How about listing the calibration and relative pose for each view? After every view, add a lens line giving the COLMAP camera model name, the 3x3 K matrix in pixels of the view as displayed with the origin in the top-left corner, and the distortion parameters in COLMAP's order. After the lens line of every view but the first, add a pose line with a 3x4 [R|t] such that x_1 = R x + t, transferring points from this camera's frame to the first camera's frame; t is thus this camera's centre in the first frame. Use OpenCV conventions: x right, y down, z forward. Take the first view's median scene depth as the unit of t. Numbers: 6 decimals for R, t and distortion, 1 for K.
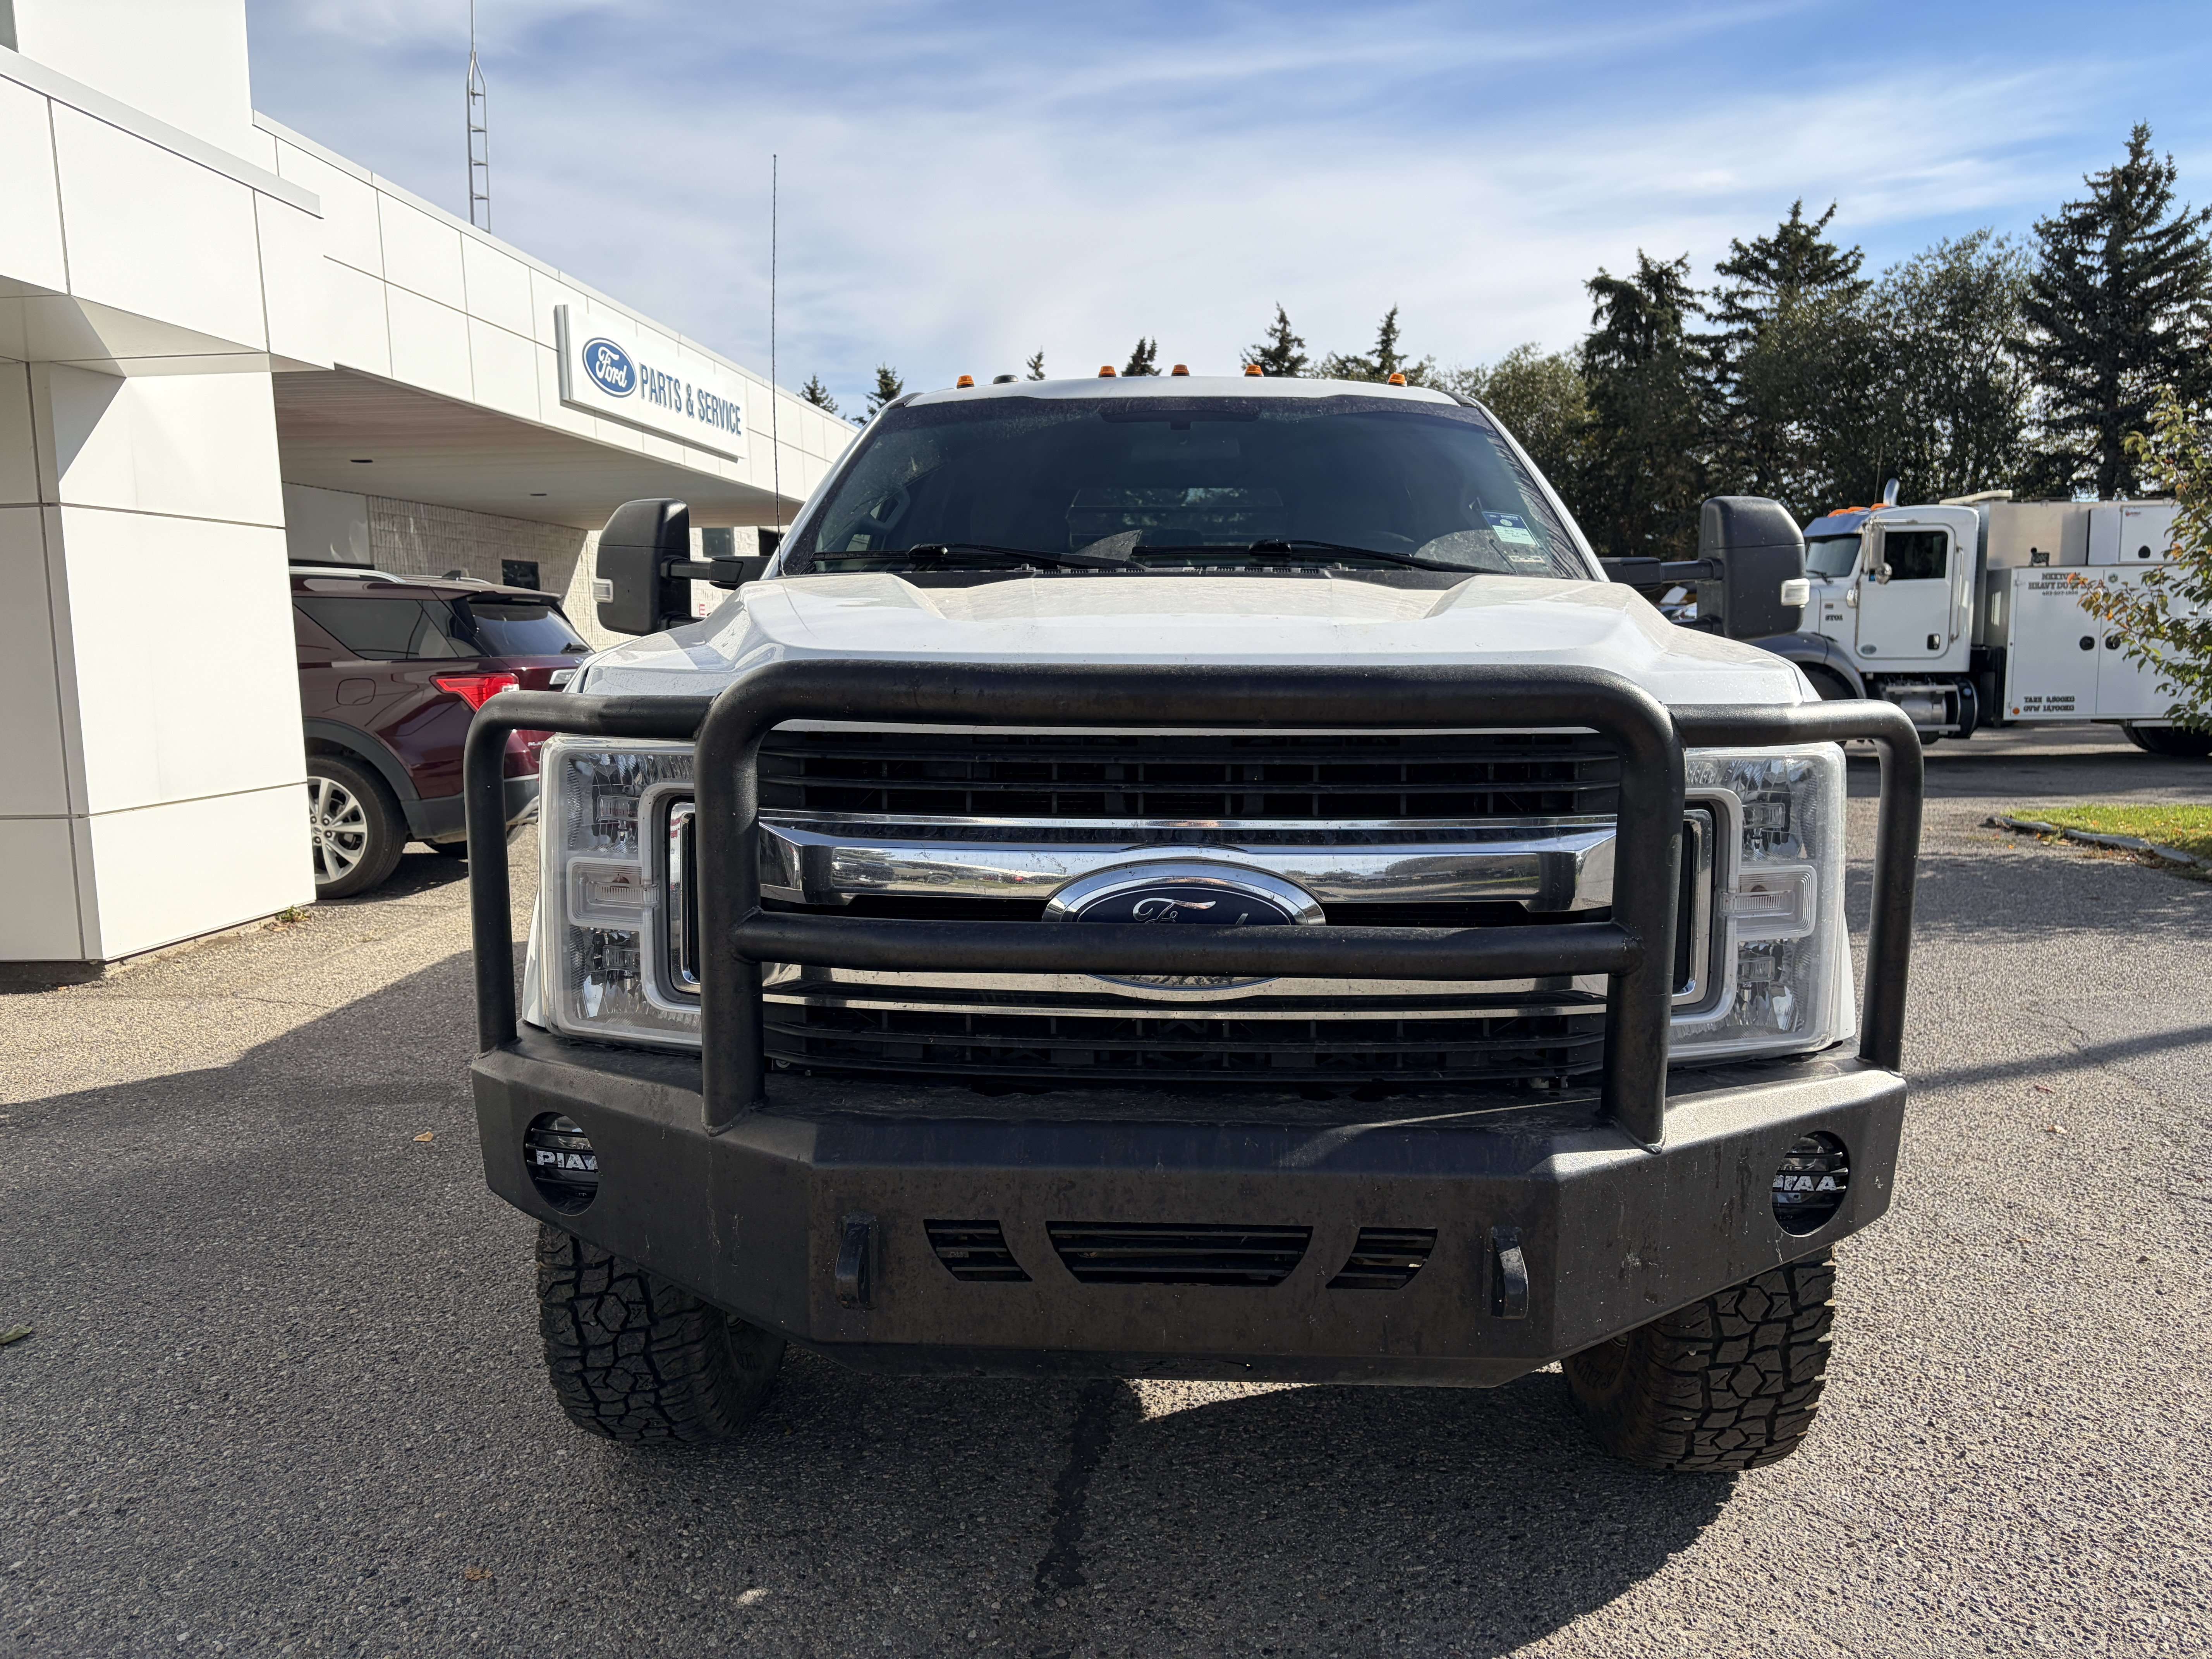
lens RADIAL K [[1770.3, 0, 1091.0], [0, 1770.3, 842.3], [0, 0, 1]] dist [0.051694, -0.057343]
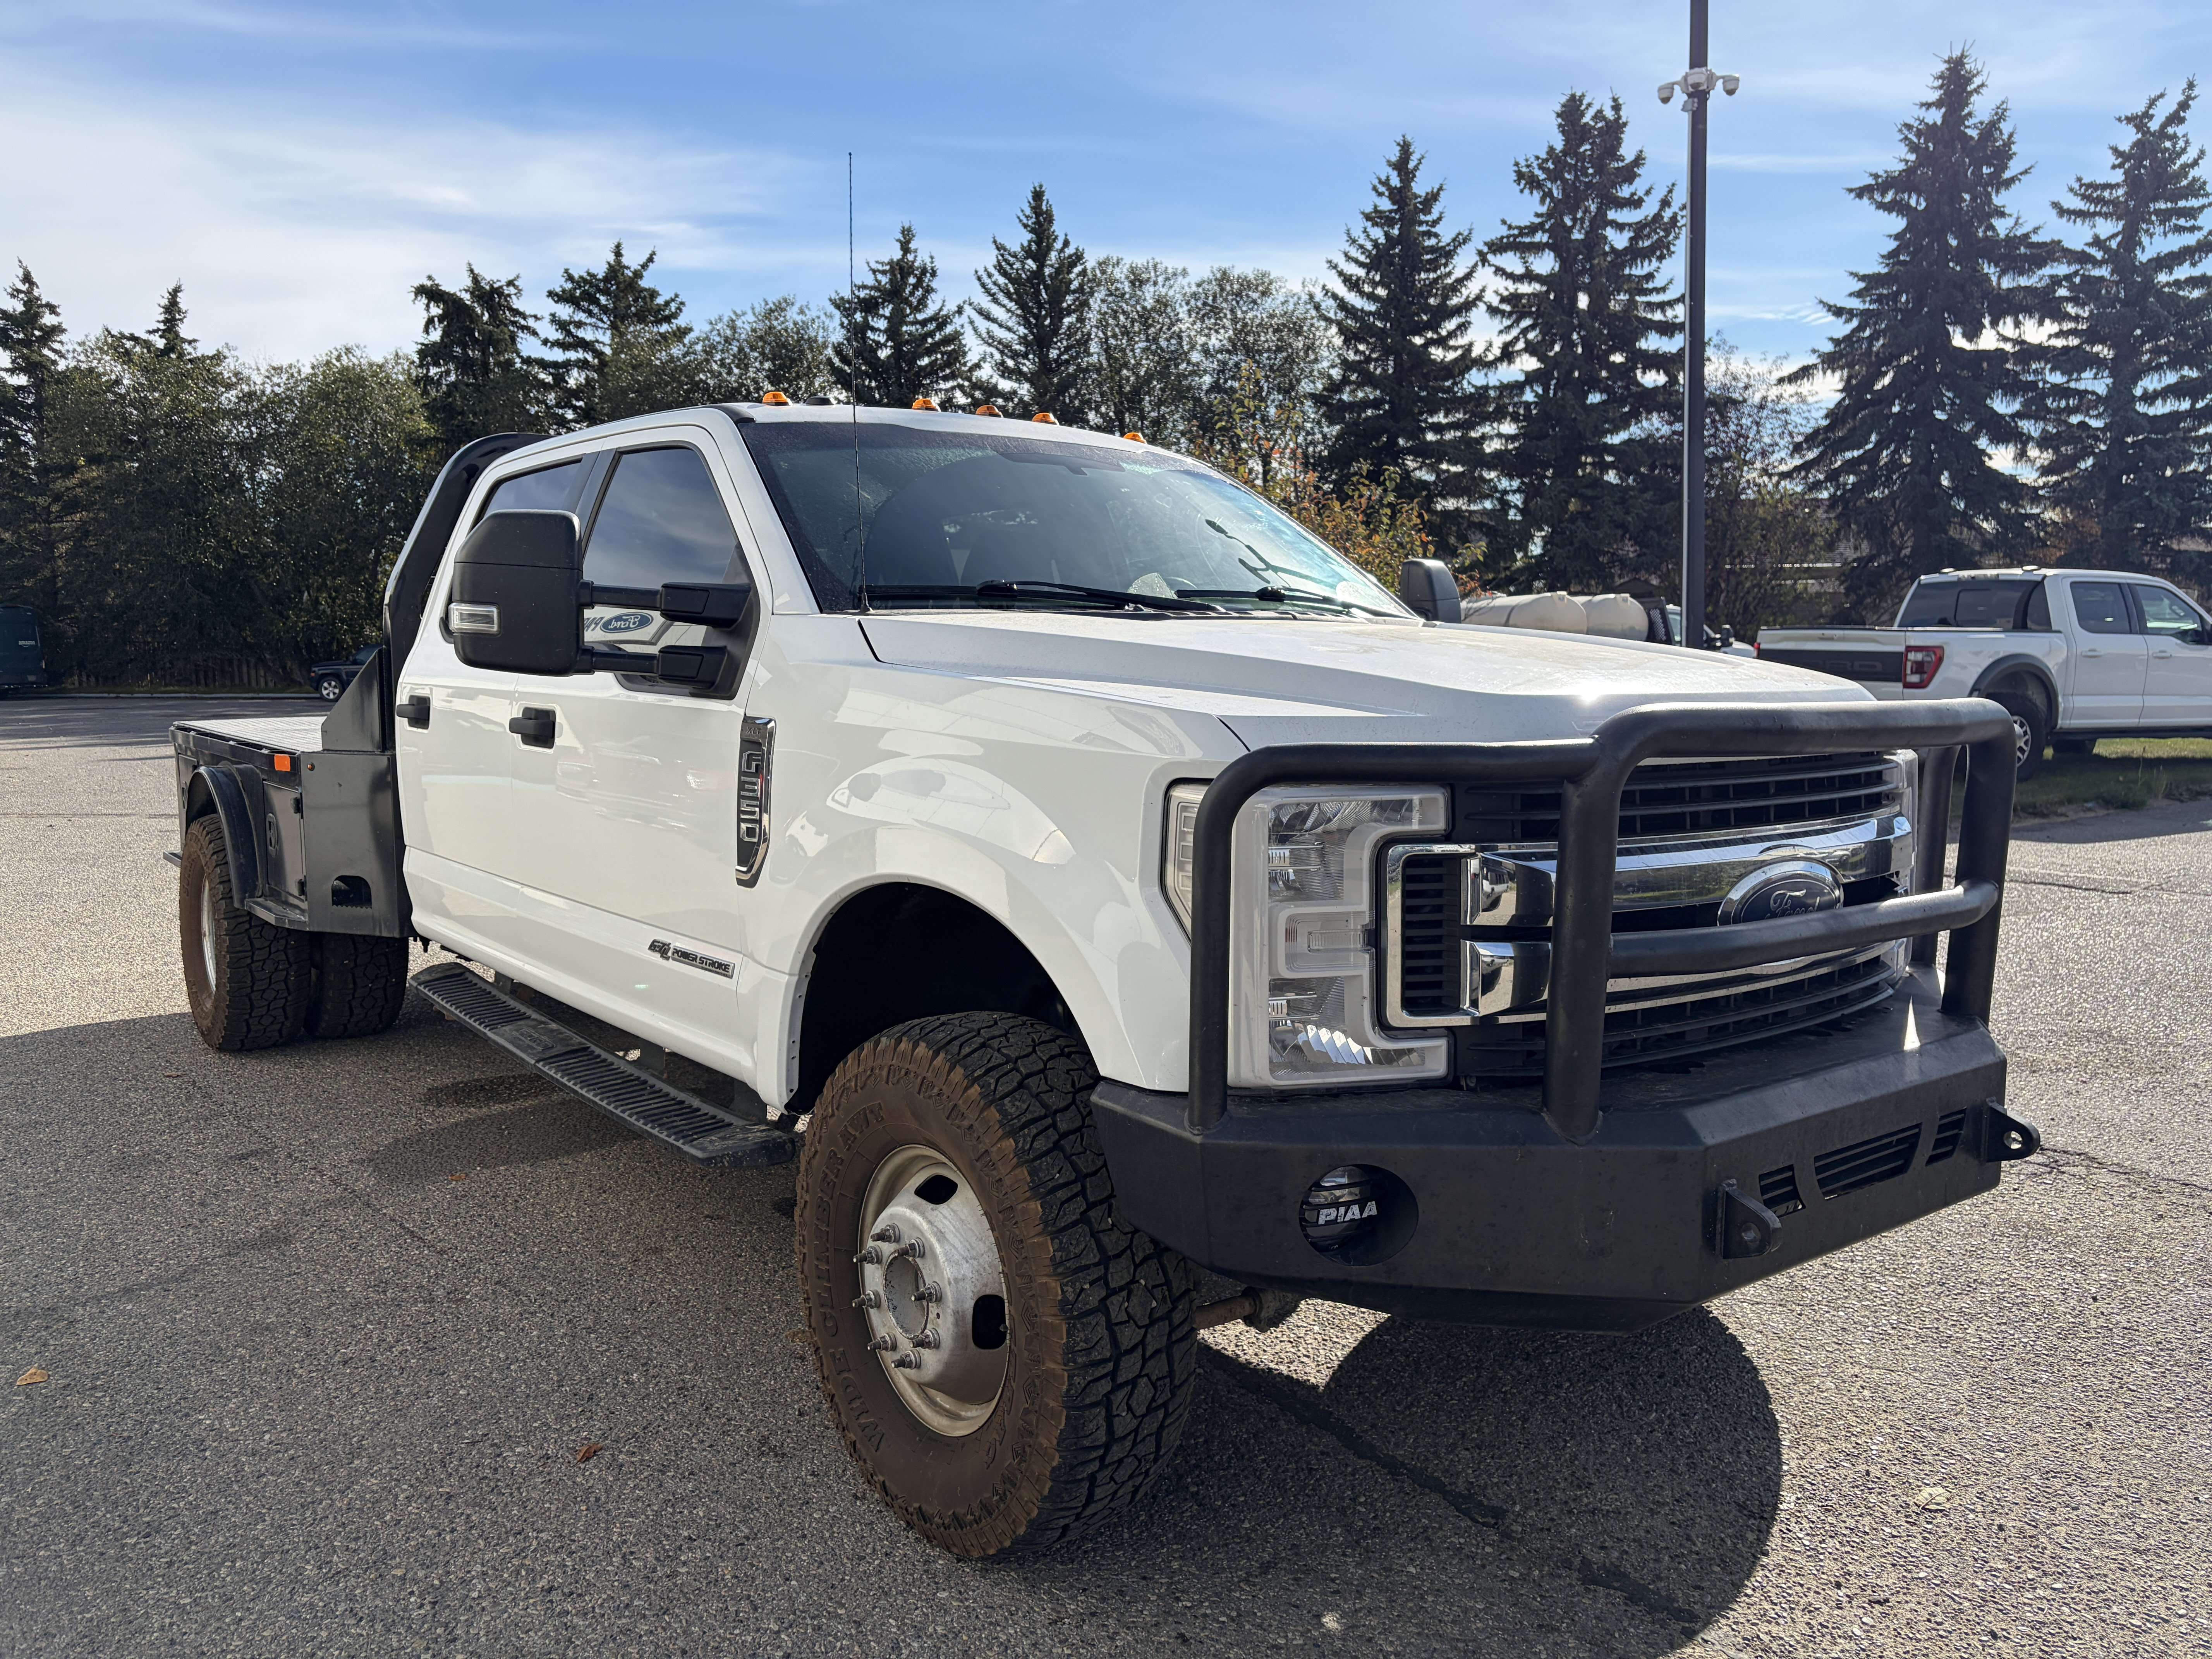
lens RADIAL K [[1770.3, 0, 1097.2], [0, 1770.3, 853.2], [0, 0, 1]] dist [0.051694, -0.057343]
pose [[0.741894, -0.075034, 0.666305, -0.122781], [0.076979, 0.996680, 0.026526, -0.006524], [-0.666084, 0.031612, 0.745207, 0.042720]]
